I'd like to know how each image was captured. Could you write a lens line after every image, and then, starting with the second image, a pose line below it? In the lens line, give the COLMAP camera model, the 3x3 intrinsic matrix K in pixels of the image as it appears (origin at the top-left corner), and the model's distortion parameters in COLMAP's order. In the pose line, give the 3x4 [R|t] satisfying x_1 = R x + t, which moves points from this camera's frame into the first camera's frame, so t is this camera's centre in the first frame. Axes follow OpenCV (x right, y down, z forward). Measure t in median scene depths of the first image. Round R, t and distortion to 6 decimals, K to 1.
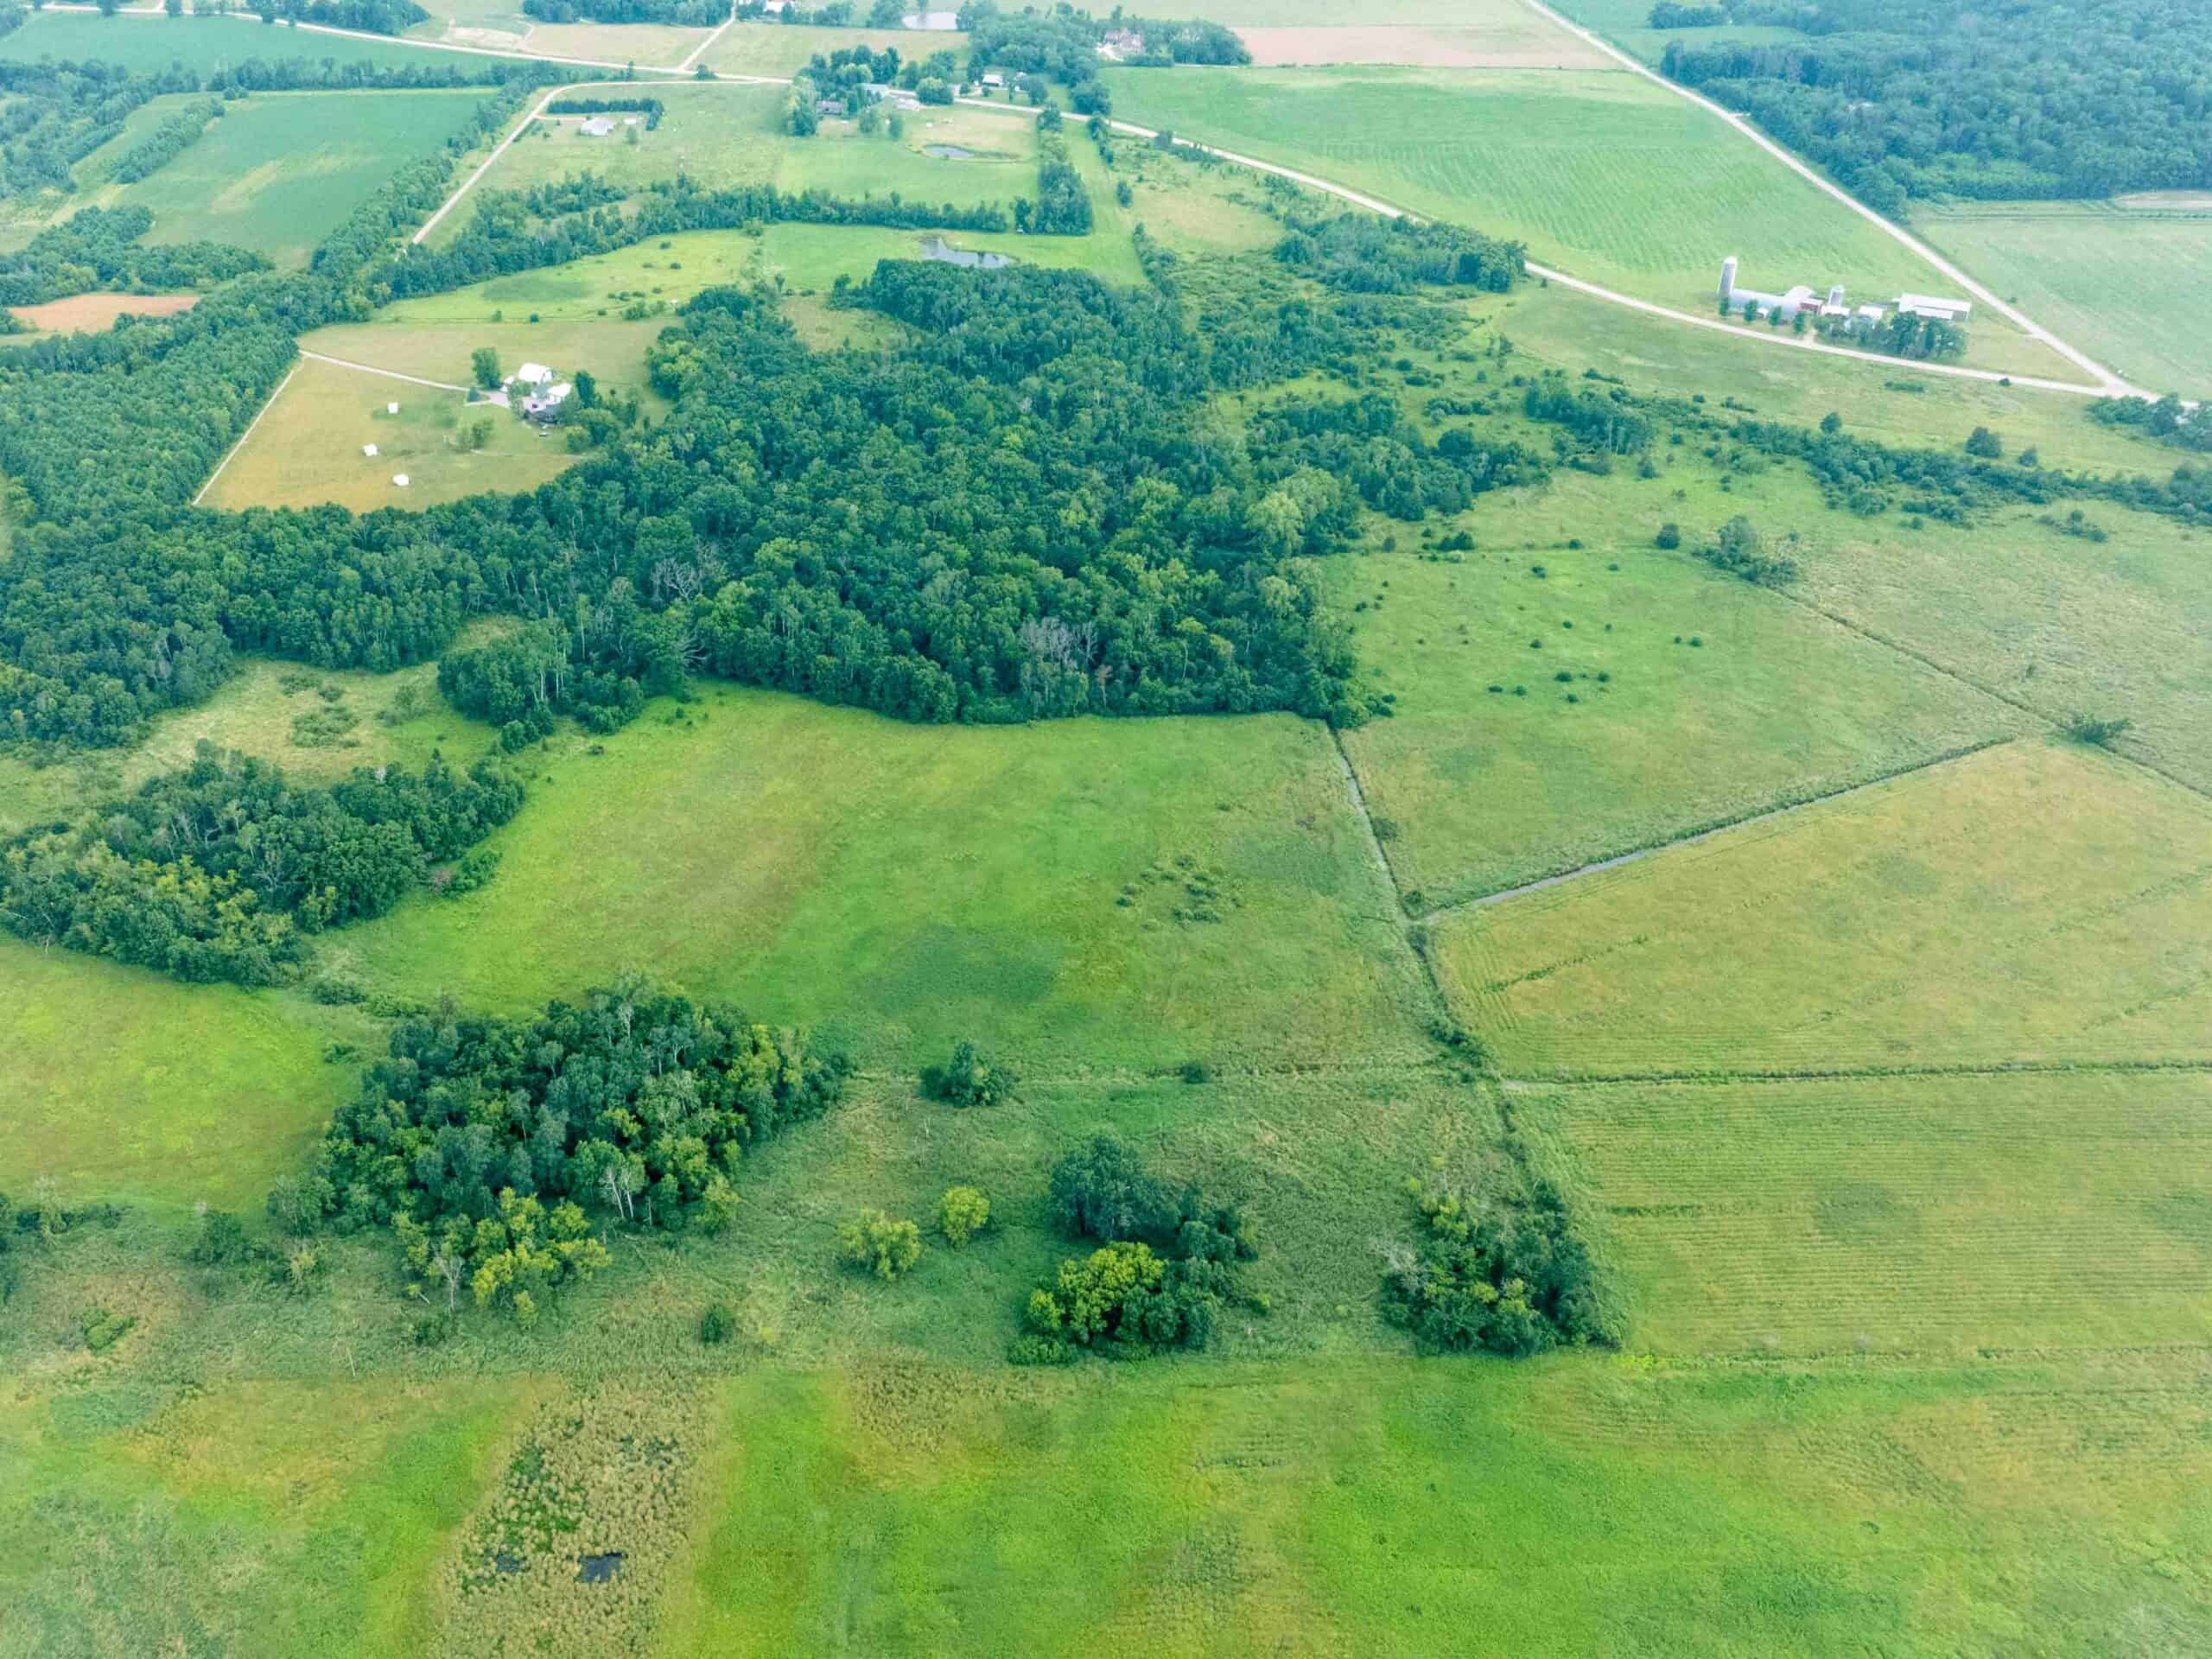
lens RADIAL K [[2063.1, 0, 914.5], [0, 2063.1, 826.3], [0, 0, 1]] dist [-0.021155, 0.000000]
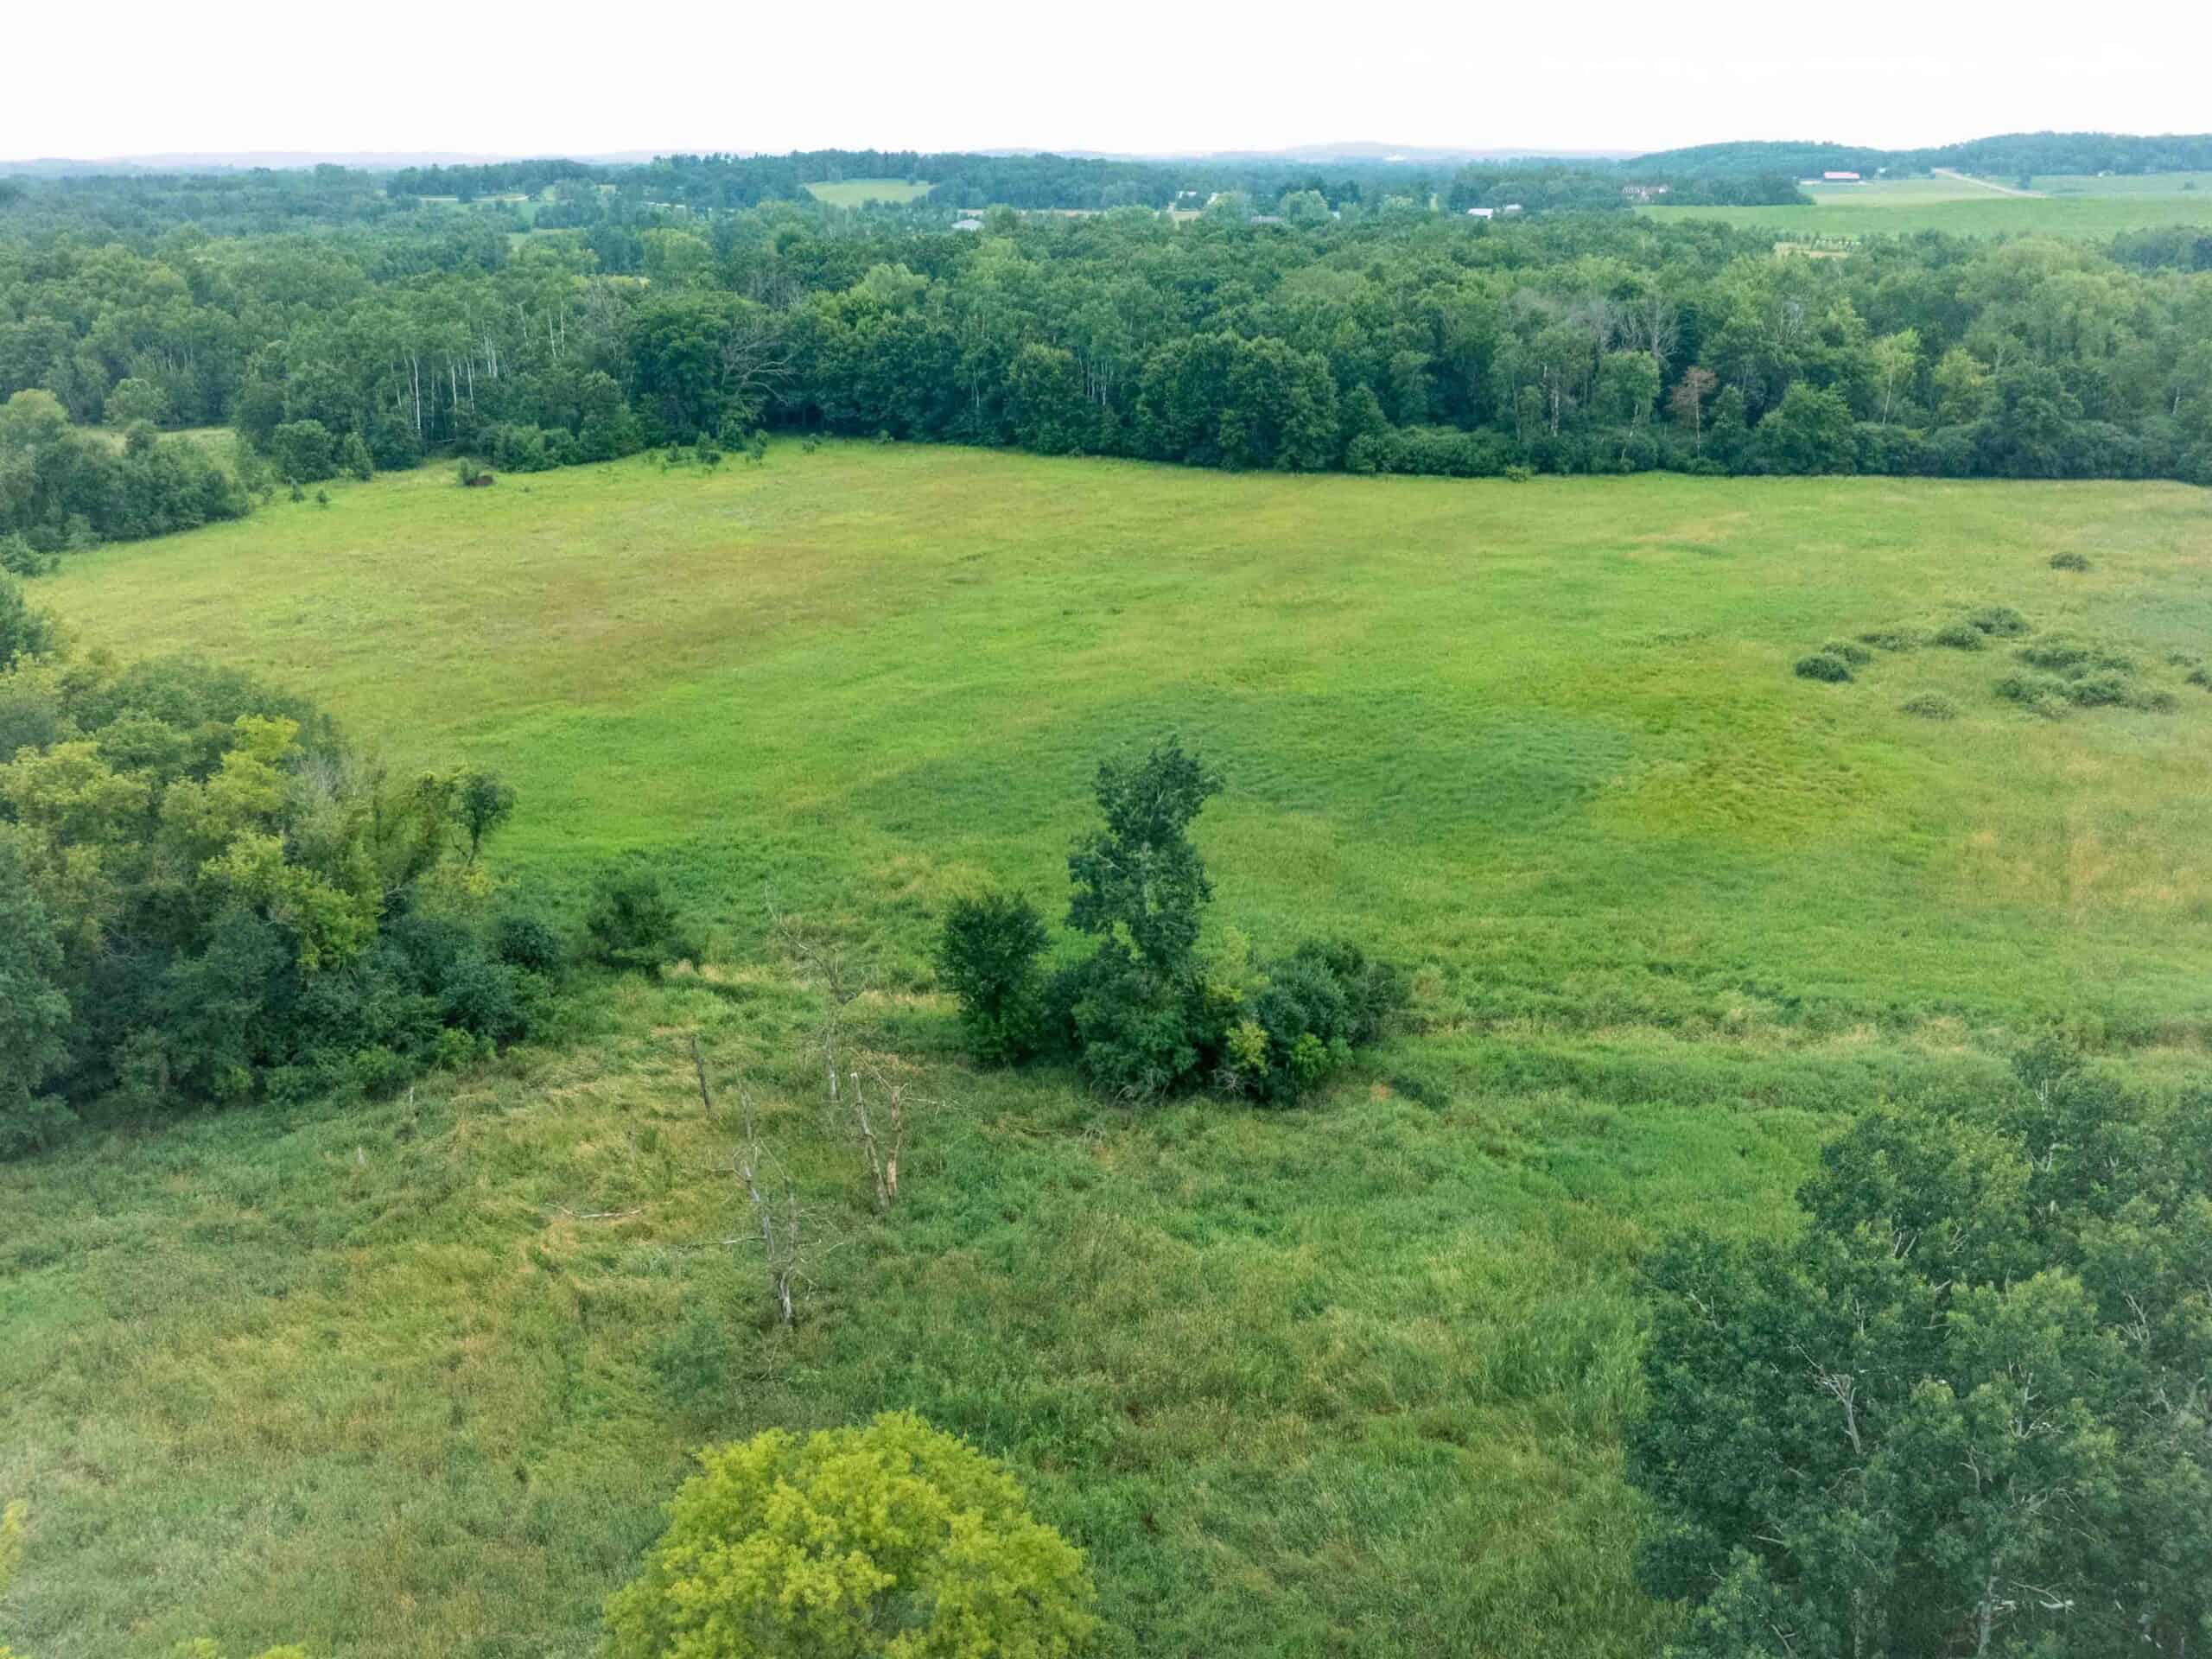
lens RADIAL K [[2063.1, 0, 1103.1], [0, 2063.1, 828.2], [0, 0, 1]] dist [-0.021155, 0.000000]
pose [[0.989208, 0.039020, -0.141228, 0.030746], [-0.069940, 0.972734, -0.221125, 0.098986], [0.128749, 0.228616, 0.964965, 0.521135]]
